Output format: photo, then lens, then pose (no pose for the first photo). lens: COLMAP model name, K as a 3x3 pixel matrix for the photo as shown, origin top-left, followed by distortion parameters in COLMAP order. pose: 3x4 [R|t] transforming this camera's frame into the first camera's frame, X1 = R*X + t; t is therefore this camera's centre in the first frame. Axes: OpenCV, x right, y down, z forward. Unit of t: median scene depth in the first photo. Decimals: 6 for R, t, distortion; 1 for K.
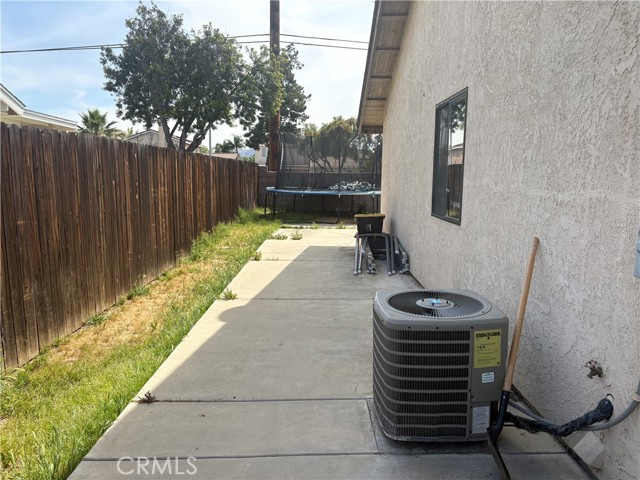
lens RADIAL K [[478.5, 0, 317.3], [0, 478.5, 238.1], [0, 0, 1]] dist [0.069152, -0.079122]
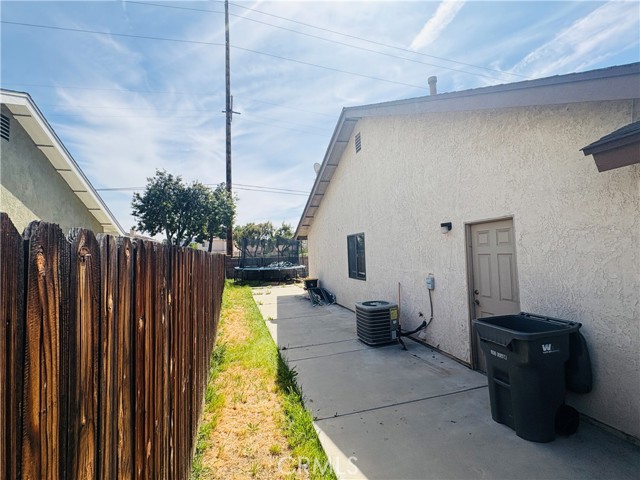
lens RADIAL K [[301.3, 0, 309.4], [0, 301.3, 232.1], [0, 0, 1]] dist [-0.021958, 0.000572]
pose [[0.964170, -0.024050, 0.264194, -0.290085], [0.076697, 0.978625, -0.190818, 0.004089], [-0.253957, 0.204244, 0.945405, -0.378084]]
